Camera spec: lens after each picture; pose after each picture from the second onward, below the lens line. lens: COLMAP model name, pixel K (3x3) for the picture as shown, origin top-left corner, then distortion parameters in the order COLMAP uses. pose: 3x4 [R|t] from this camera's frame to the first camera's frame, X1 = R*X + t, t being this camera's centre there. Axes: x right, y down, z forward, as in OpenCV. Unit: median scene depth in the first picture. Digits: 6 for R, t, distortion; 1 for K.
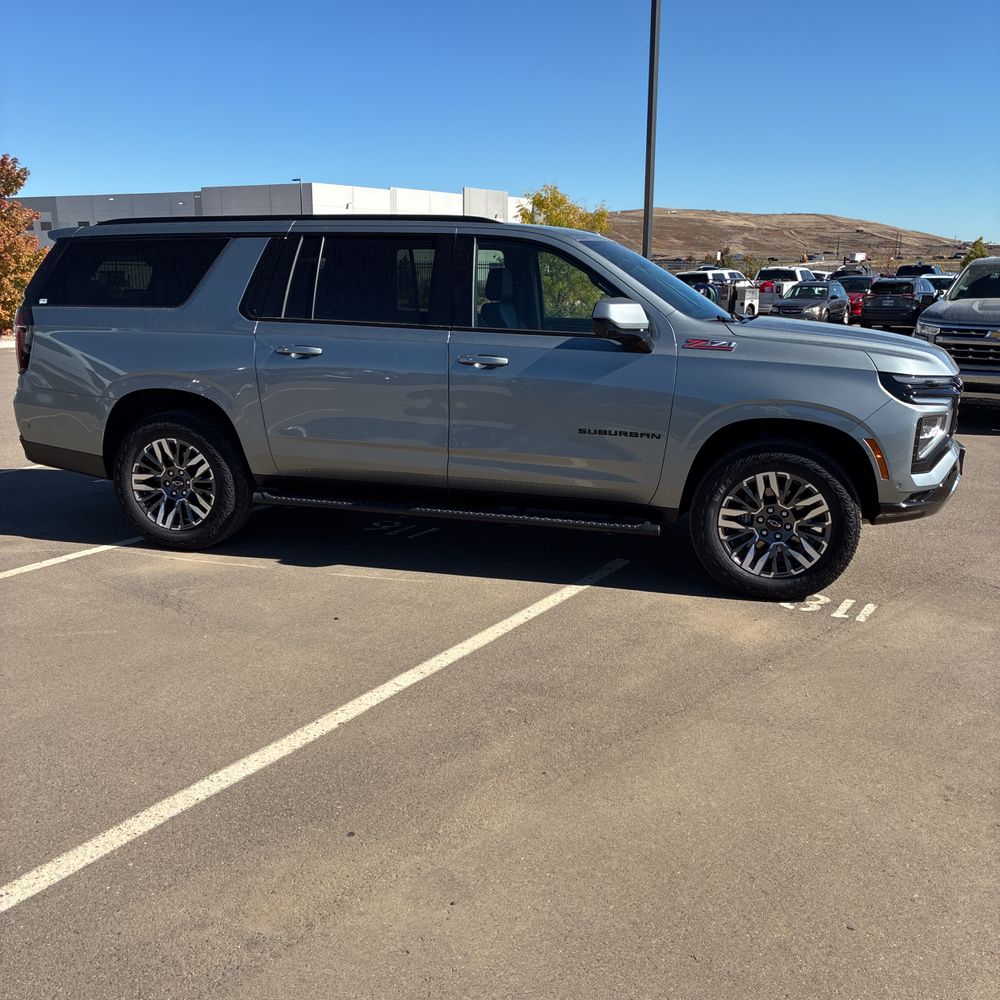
lens RADIAL K [[1018.1, 0, 497.7], [0, 1018.1, 494.8], [0, 0, 1]] dist [0.077874, -0.242627]
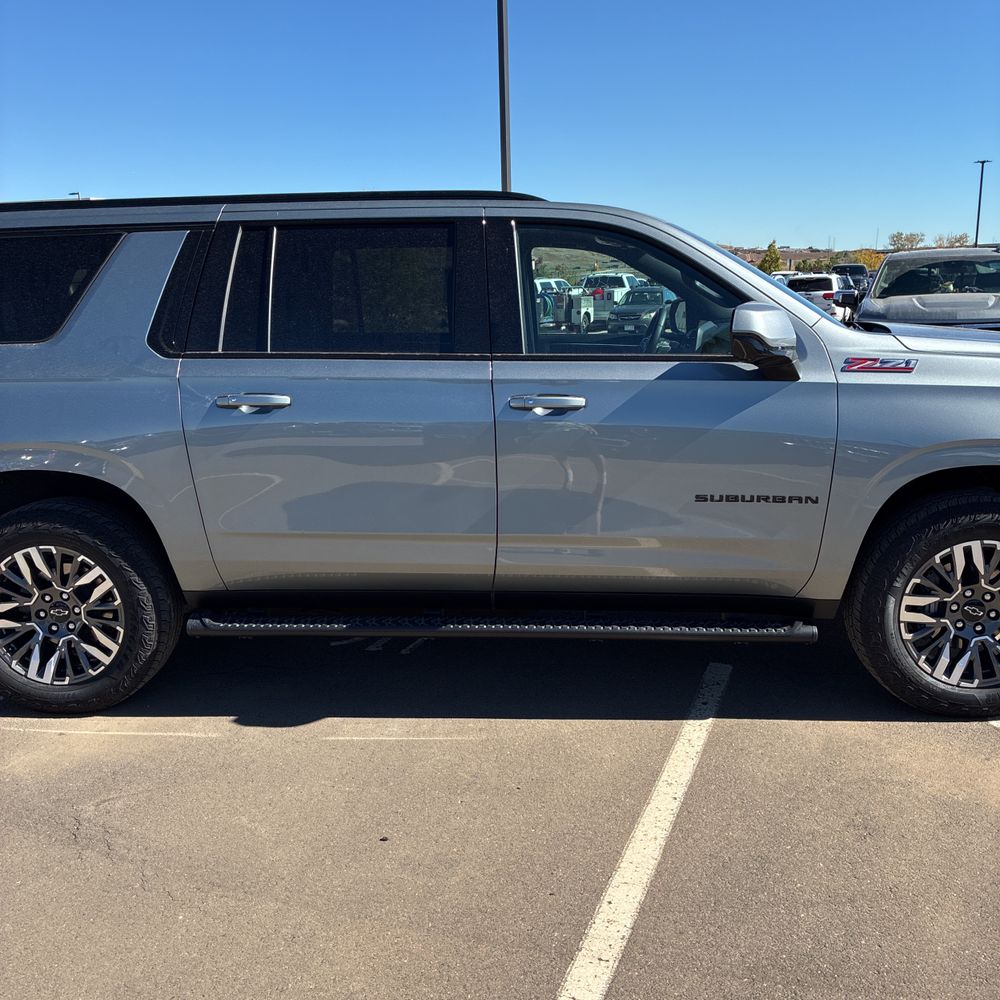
lens RADIAL K [[1018.4, 0, 500.0], [0, 1018.4, 500.0], [0, 0, 1]] dist [-0.010155, 0.054844]
pose [[0.979631, -0.069952, 0.188230, -0.167355], [0.071378, 0.997449, -0.000799, -0.066643], [-0.187694, 0.014218, 0.982125, 0.335963]]
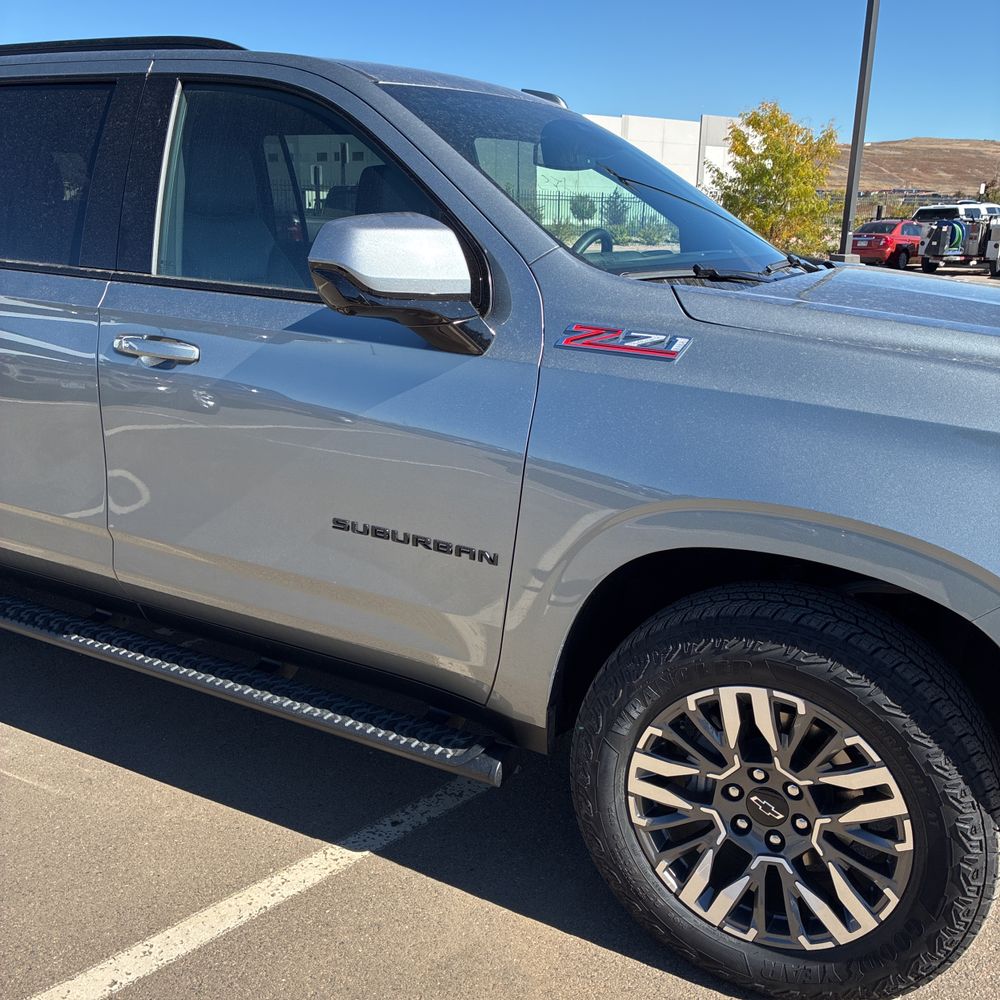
lens RADIAL K [[1018.4, 0, 500.0], [0, 1018.4, 500.0], [0, 0, 1]] dist [-0.010155, 0.054844]
pose [[0.973946, 0.073051, -0.214691, 0.227379], [-0.058738, 0.995651, 0.072315, -0.102158], [0.219040, -0.057820, 0.974001, 0.561518]]
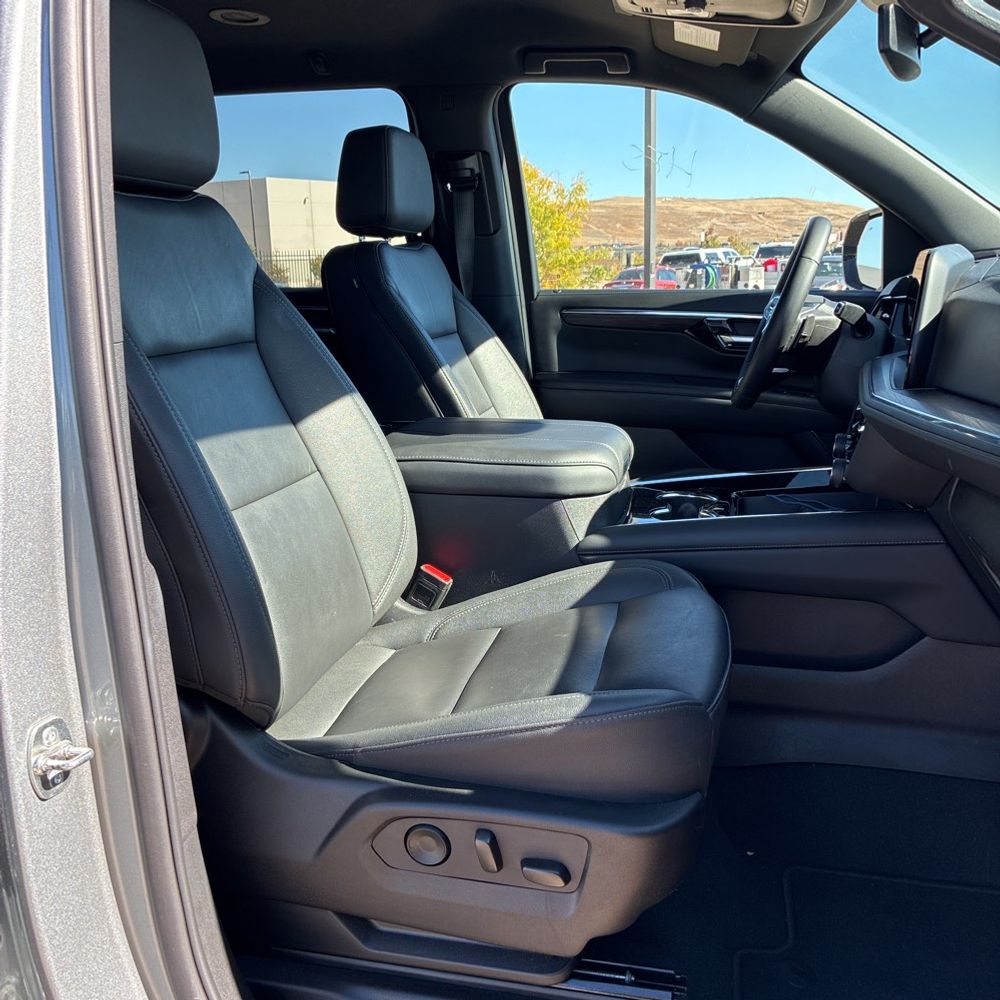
lens RADIAL K [[1003.9, 0, 495.1], [0, 1003.9, 506.2], [0, 0, 1]] dist [0.019707, -0.024941]
pose [[0.999020, -0.040781, 0.017181, 0.029449], [0.040451, 0.998999, 0.019119, -0.137250], [-0.017944, -0.018405, 0.999670, 0.838655]]
